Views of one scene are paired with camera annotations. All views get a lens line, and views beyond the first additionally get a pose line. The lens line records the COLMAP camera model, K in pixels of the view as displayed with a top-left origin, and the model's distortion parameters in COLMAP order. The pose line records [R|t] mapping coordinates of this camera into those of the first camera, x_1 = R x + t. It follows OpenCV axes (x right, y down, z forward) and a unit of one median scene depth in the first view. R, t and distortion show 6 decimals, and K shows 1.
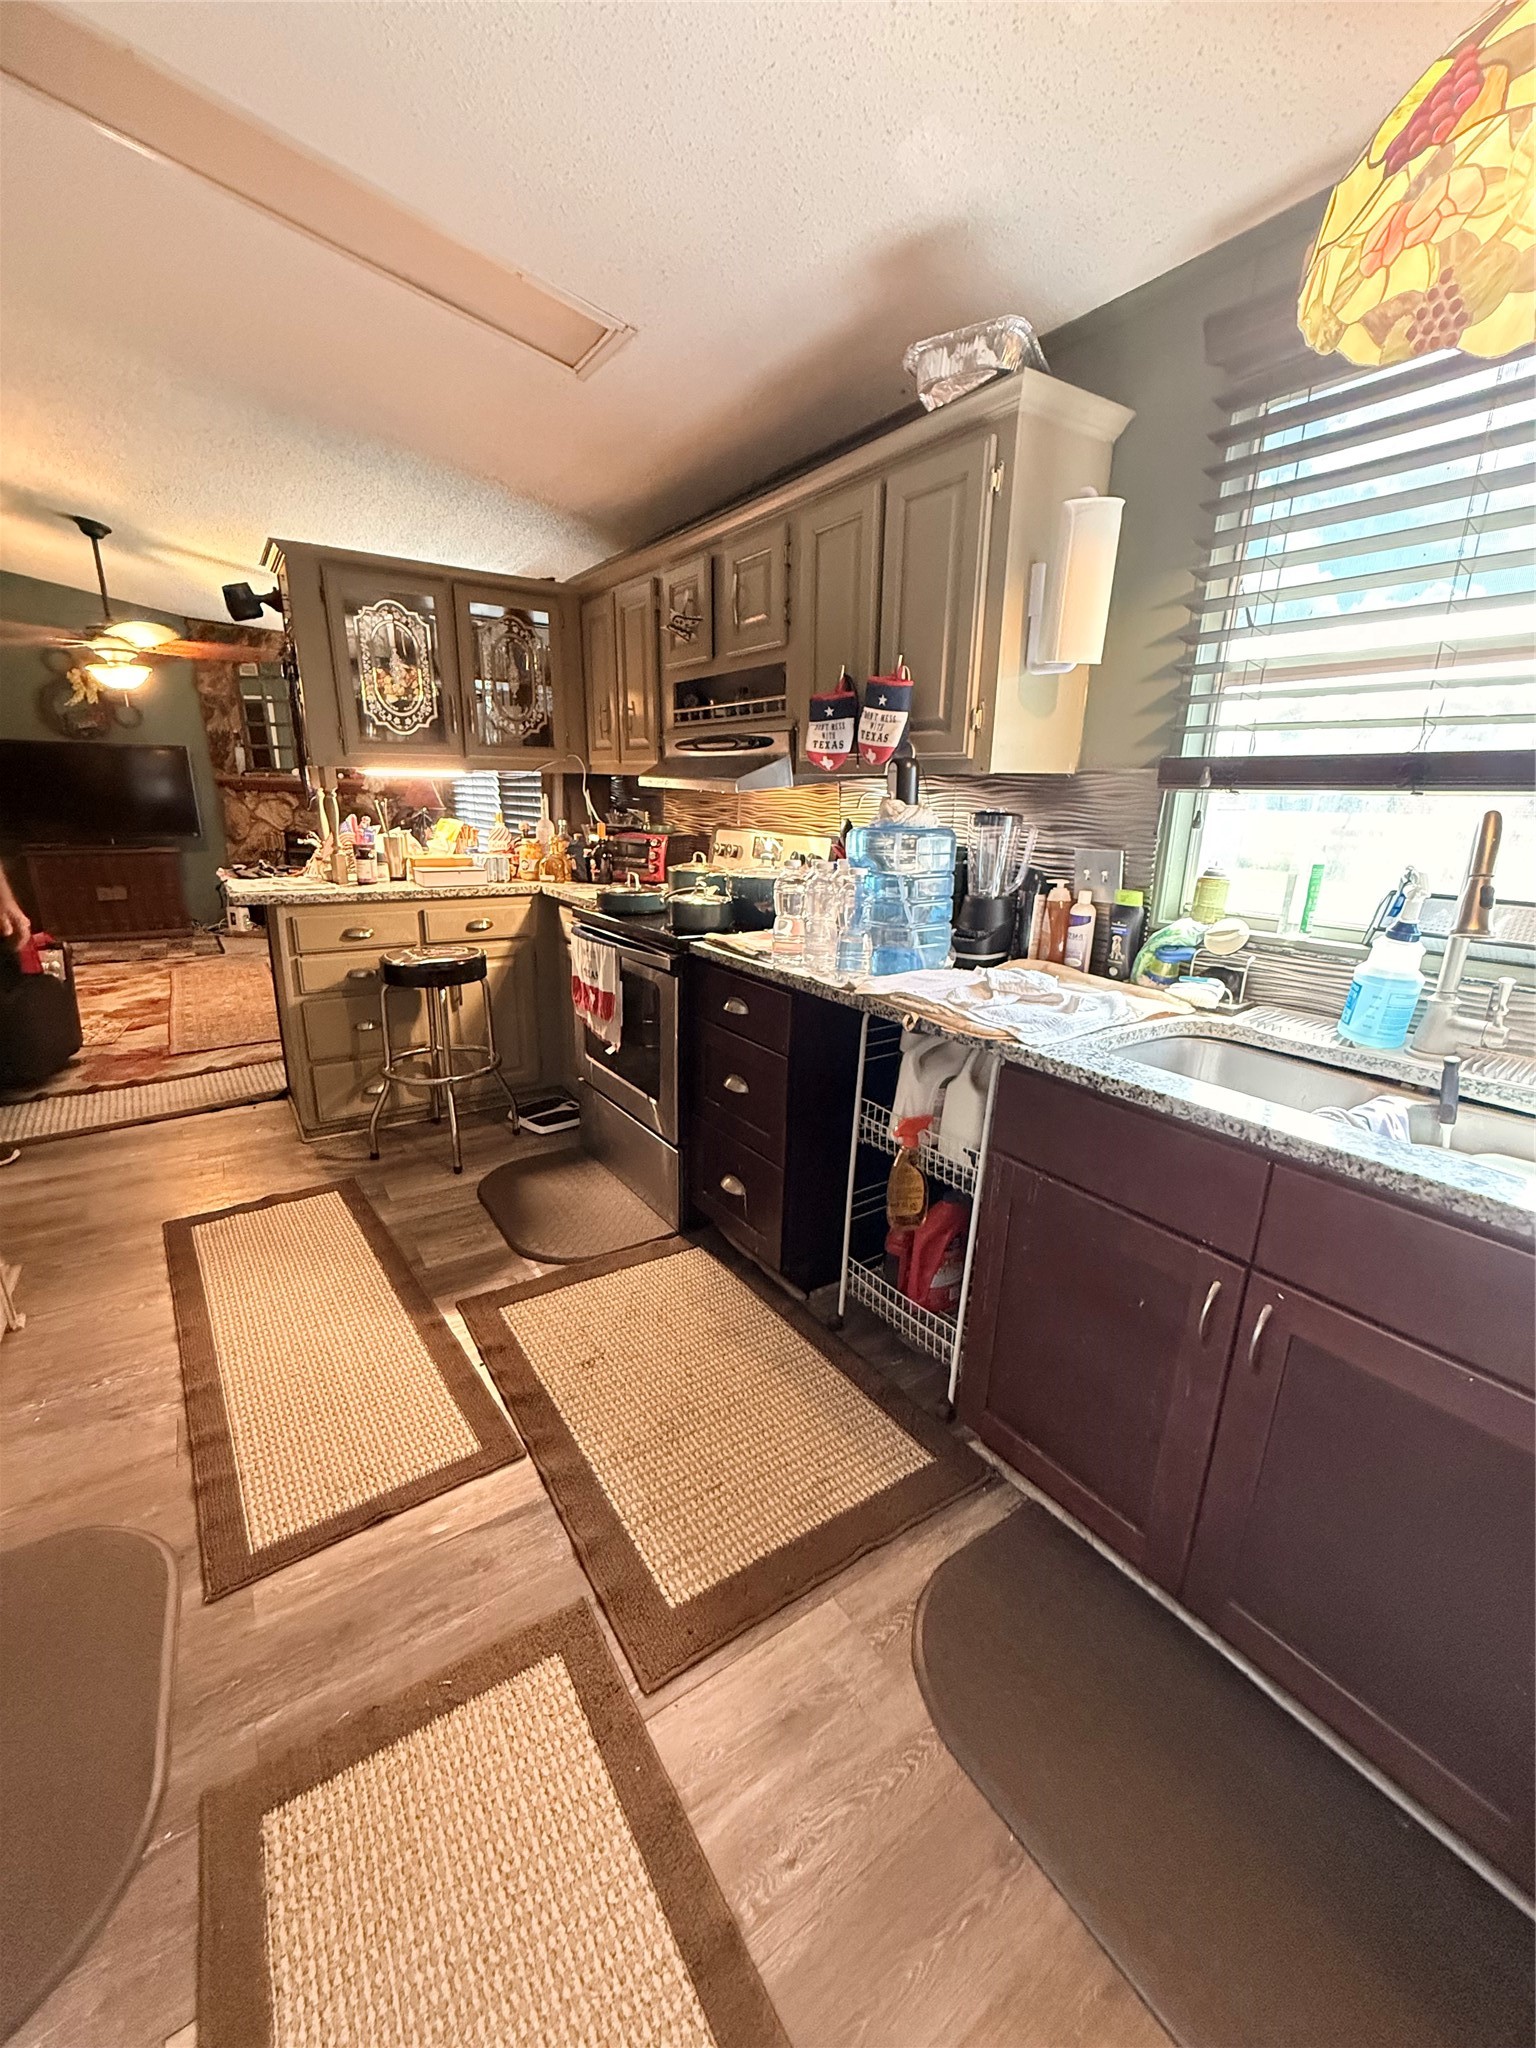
lens RADIAL K [[819.0, 0, 765.0], [0, 819.0, 1020.5], [0, 0, 1]] dist [0.001440, -0.000052]
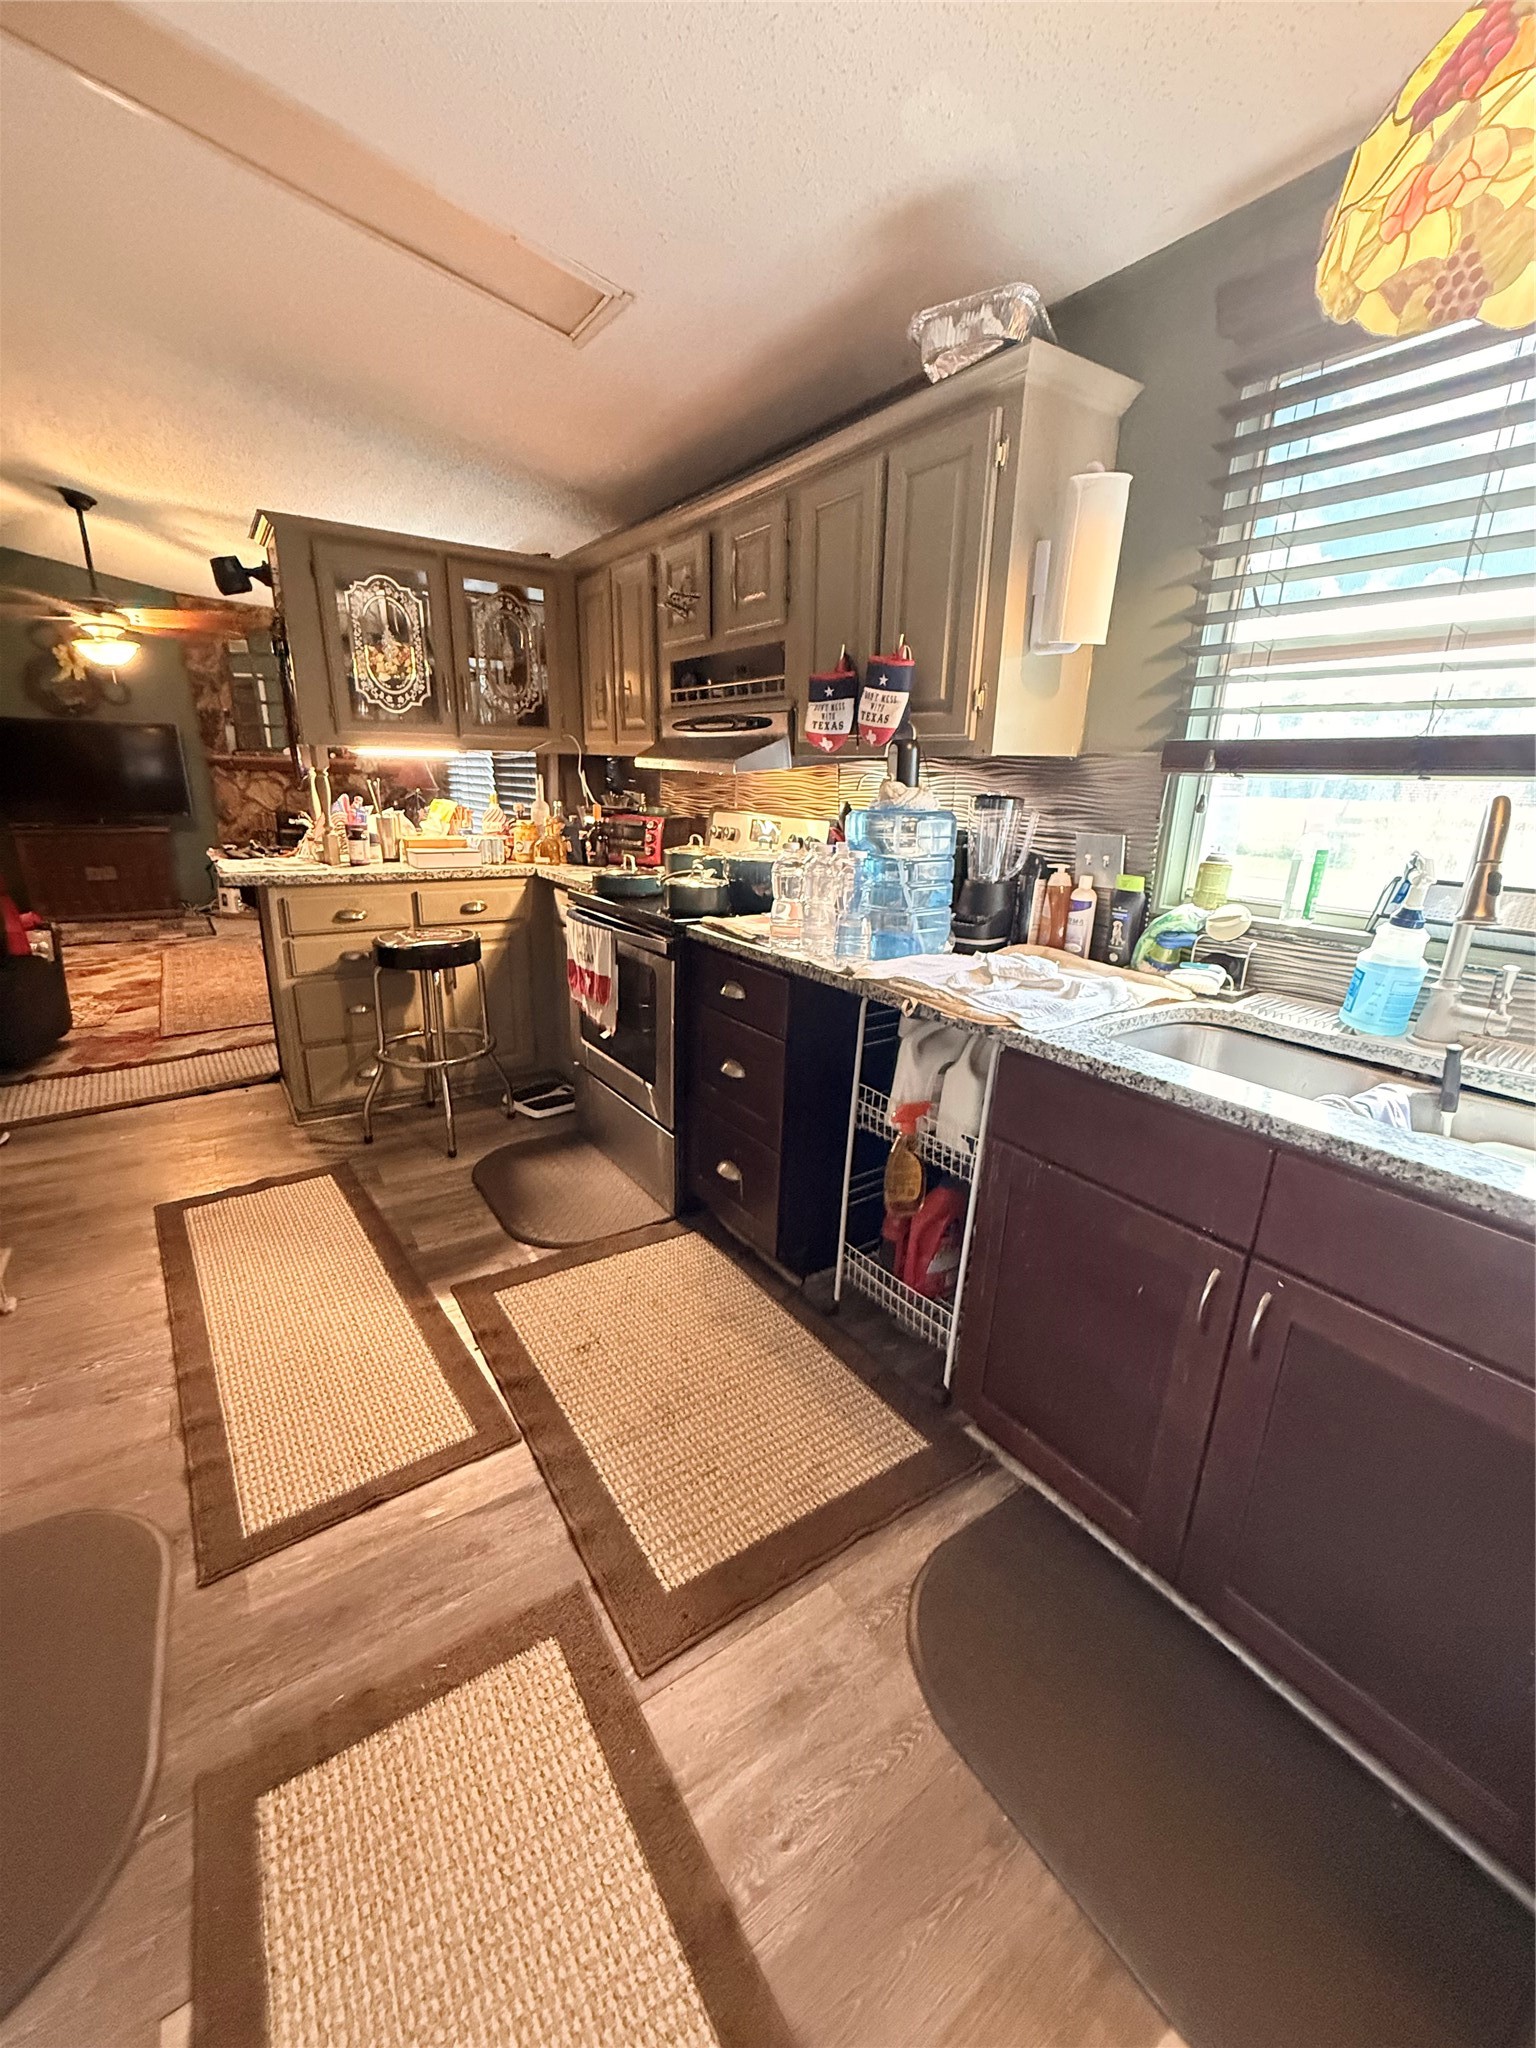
lens RADIAL K [[819.0, 0, 764.5], [0, 819.0, 1019.5], [0, 0, 1]] dist [0.001440, -0.000052]
pose [[0.999974, 0.004586, 0.005533, -0.003090], [-0.004681, 0.999840, 0.017245, 0.000430], [-0.005453, -0.017270, 0.999836, 0.009491]]
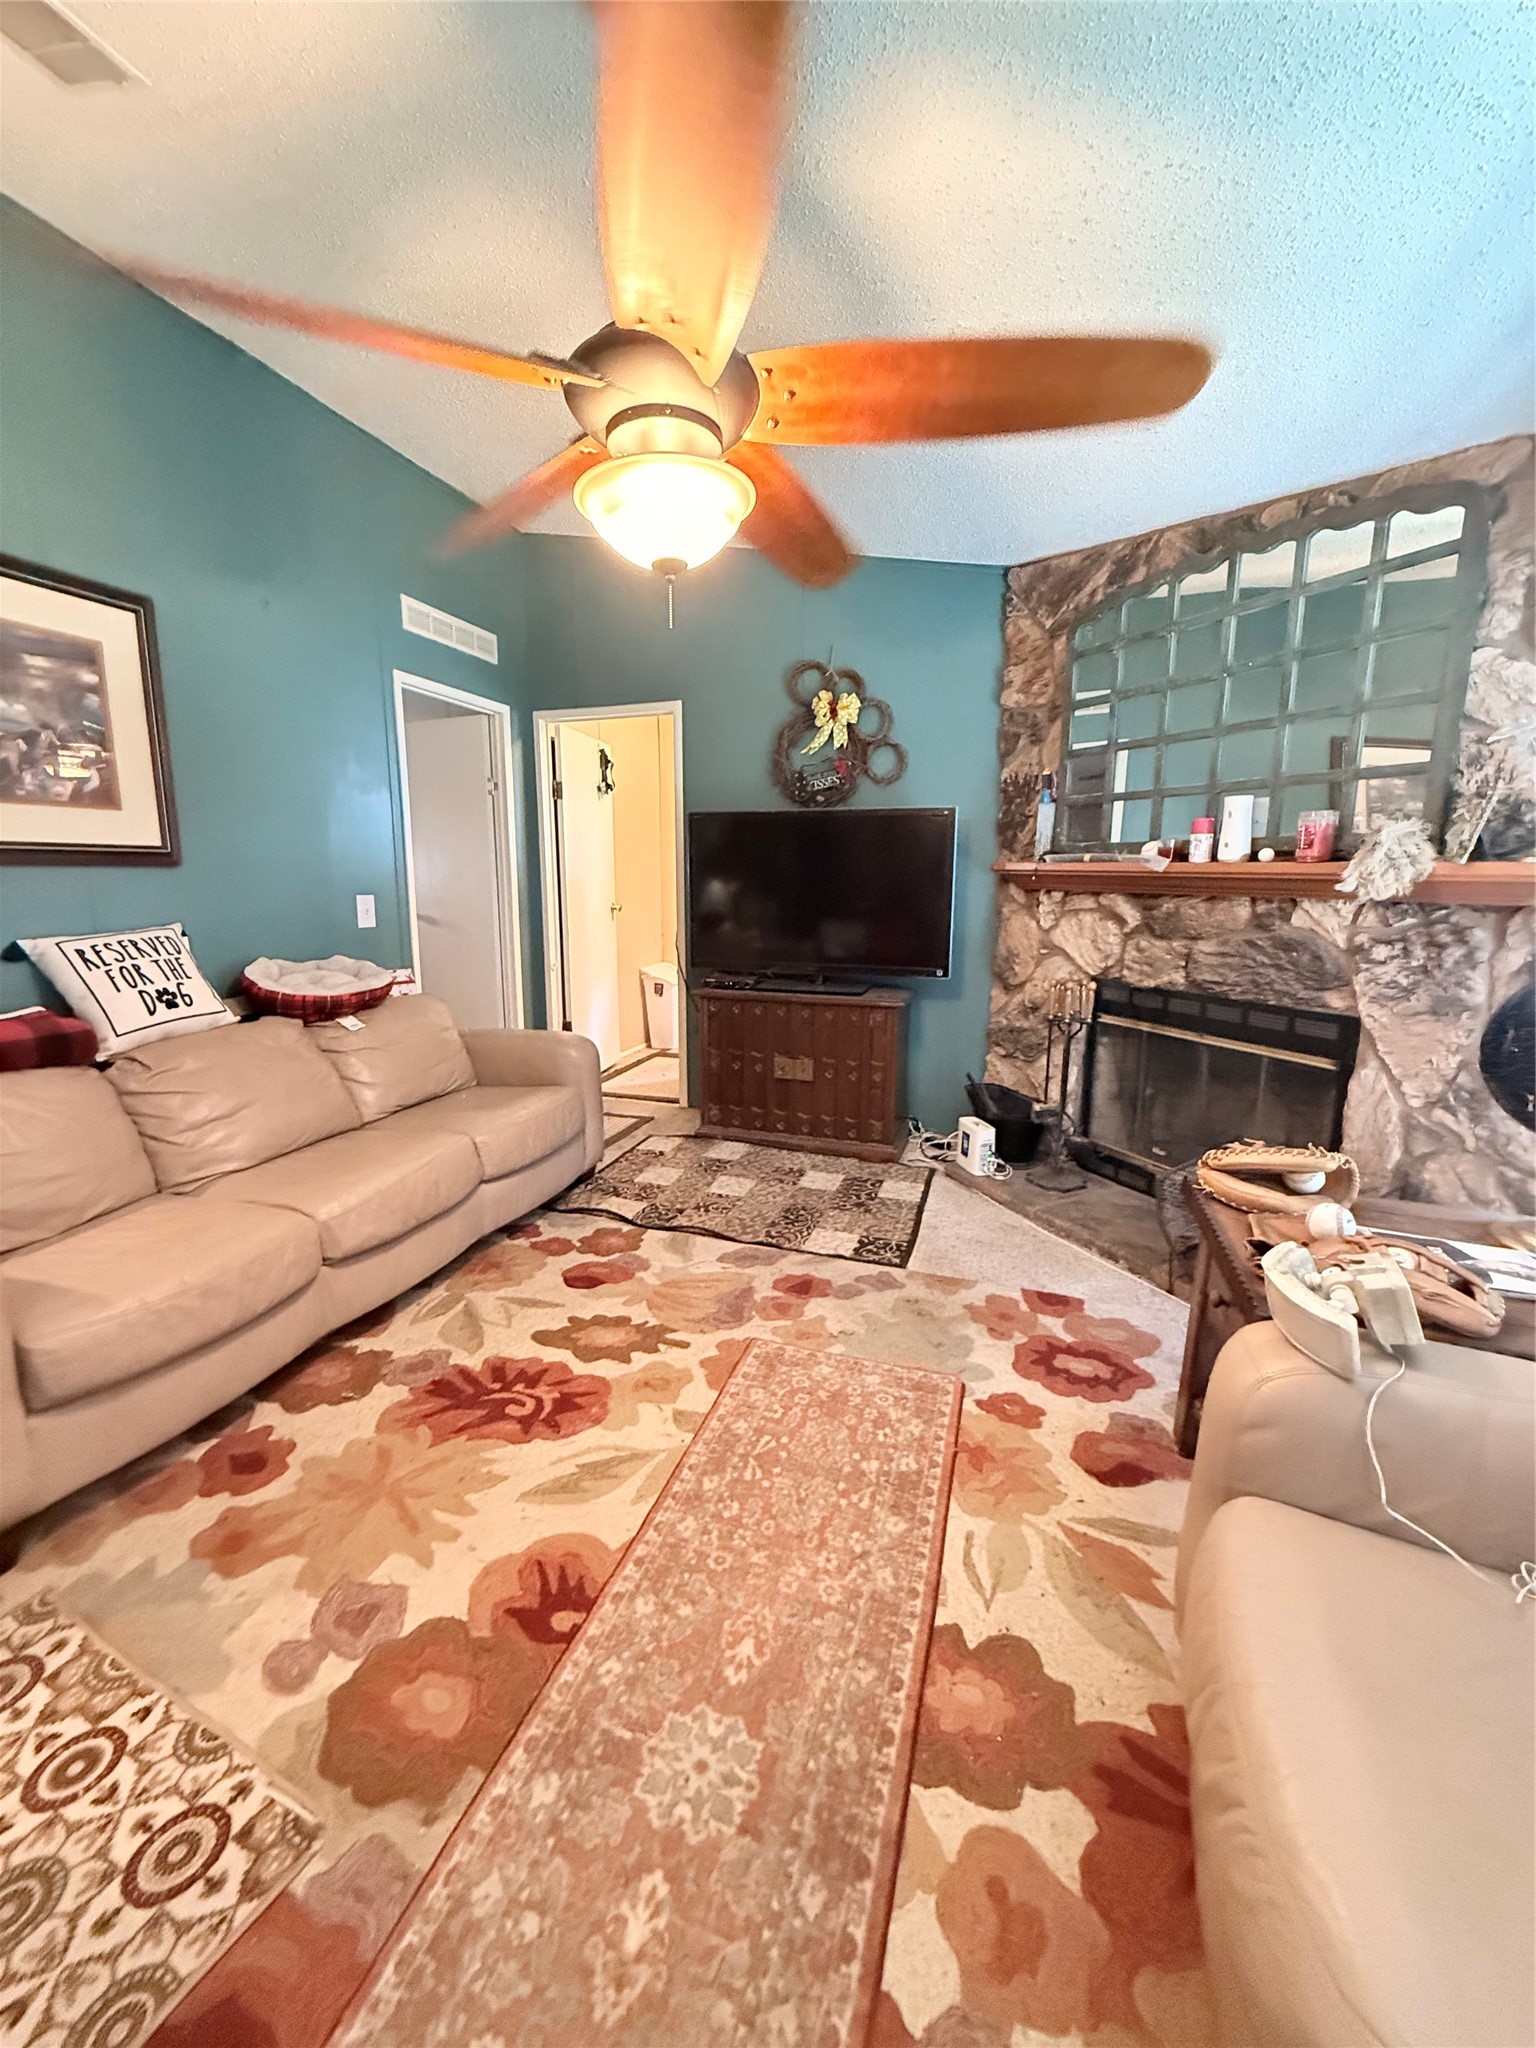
lens RADIAL K [[819.0, 0, 763.6], [0, 819.0, 1018.7], [0, 0, 1]] dist [0.001440, -0.000052]
pose [[0.602246, 0.126194, -0.788273, -0.872031], [-0.210060, 0.977680, -0.003971, -0.435306], [0.770178, 0.167976, 0.615312, 1.501881]]
